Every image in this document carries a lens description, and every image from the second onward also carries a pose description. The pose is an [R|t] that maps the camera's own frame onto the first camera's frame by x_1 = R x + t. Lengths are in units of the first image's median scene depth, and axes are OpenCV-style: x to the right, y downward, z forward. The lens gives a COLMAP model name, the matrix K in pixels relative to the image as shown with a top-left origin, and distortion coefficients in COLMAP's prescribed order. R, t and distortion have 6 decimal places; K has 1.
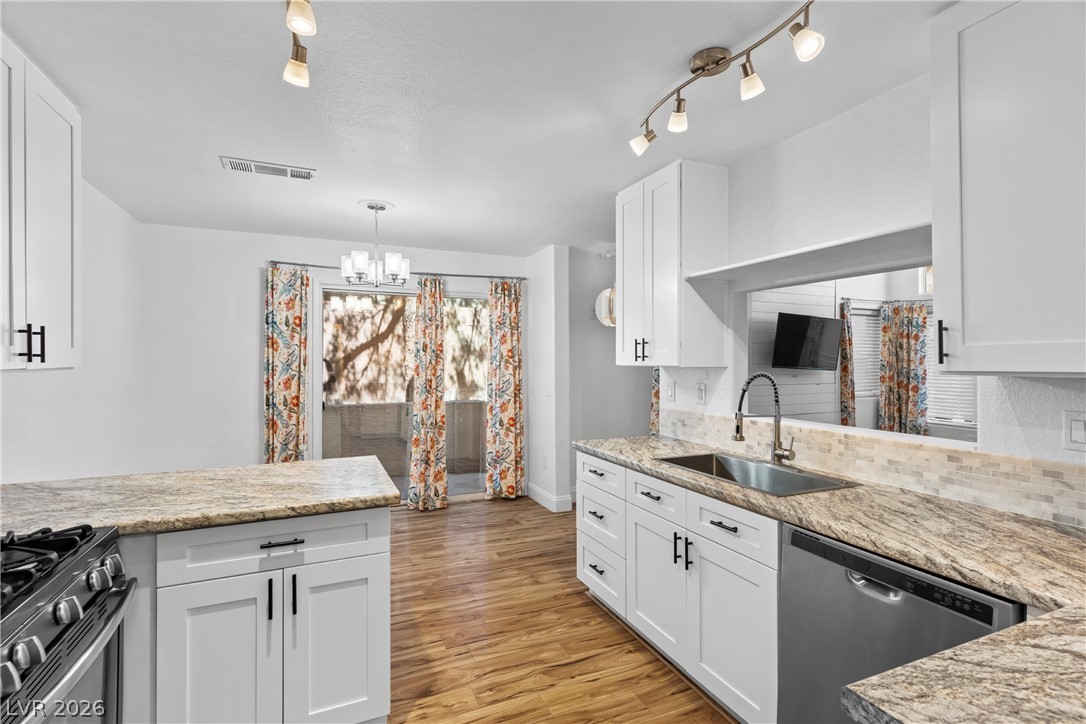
lens RADIAL K [[516.1, 0, 540.8], [0, 516.1, 359.3], [0, 0, 1]] dist [-0.001659, 0.002017]
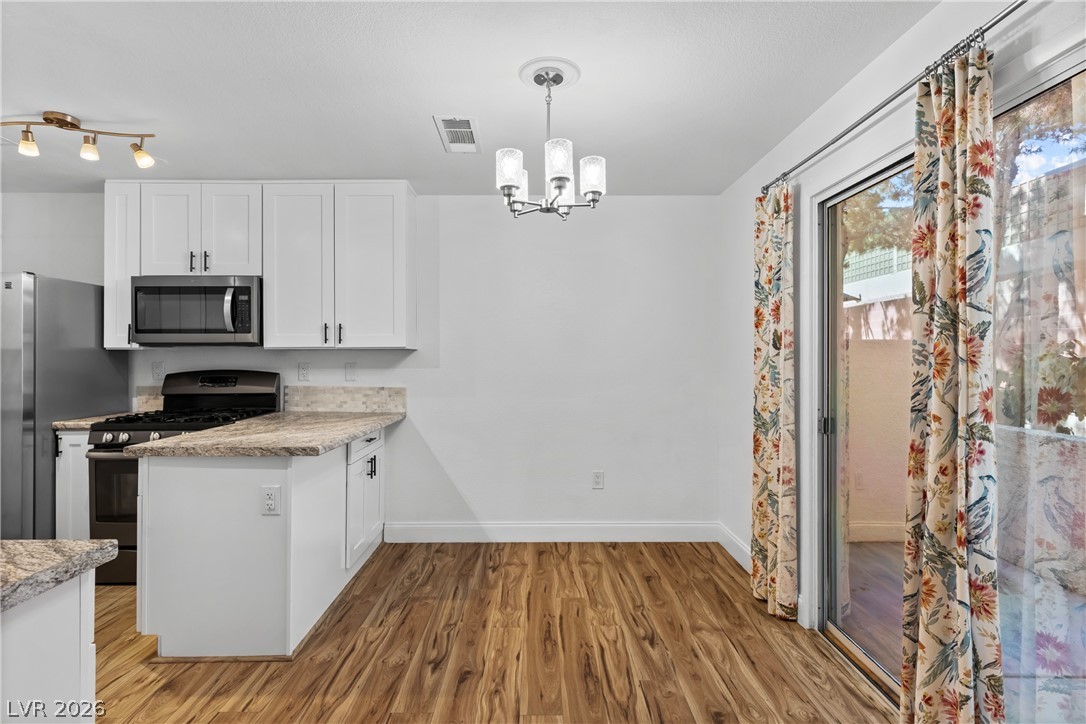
lens RADIAL K [[532.9, 0, 540.0], [0, 532.9, 354.4], [0, 0, 1]] dist [0.006519, -0.000001]
pose [[-0.396940, -0.005310, -0.917829, 0.137395], [-0.000403, 0.999984, -0.005611, 0.014965], [0.917844, -0.001857, -0.396936, 0.673862]]
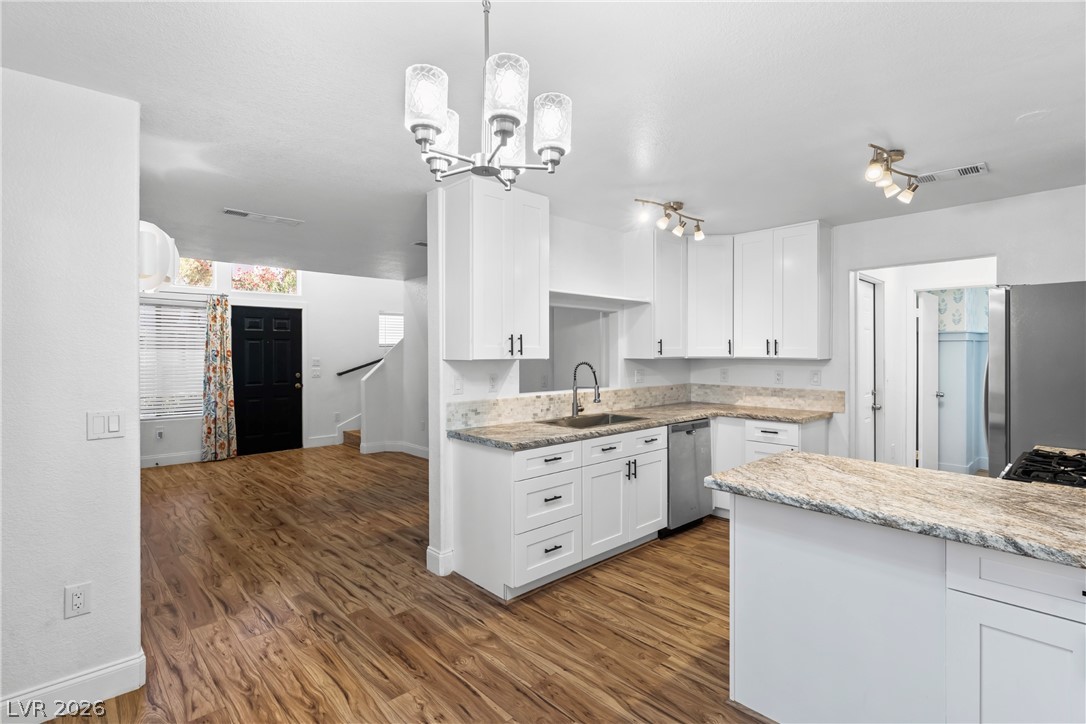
lens RADIAL K [[516.1, 0, 546.1], [0, 516.1, 351.3], [0, 0, 1]] dist [-0.001659, 0.002017]
pose [[-0.341993, 0.001555, 0.939701, -0.387514], [-0.000507, 0.999998, -0.001840, -0.001232], [-0.939702, -0.001106, -0.341992, 0.596000]]
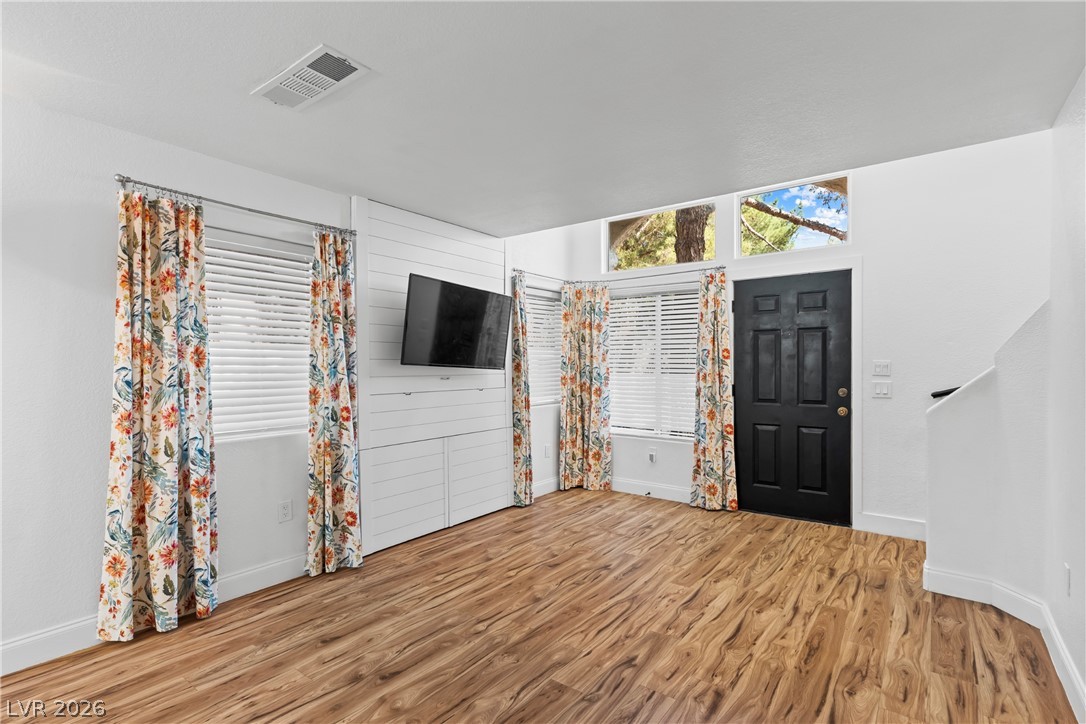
lens RADIAL K [[516.1, 0, 547.1], [0, 516.1, 379.0], [0, 0, 1]] dist [-0.001659, 0.002017]
pose [[0.871850, -0.017838, 0.489448, 0.271545], [0.005328, 0.999623, 0.026941, 0.015472], [-0.489744, -0.020880, 0.871616, 0.349191]]
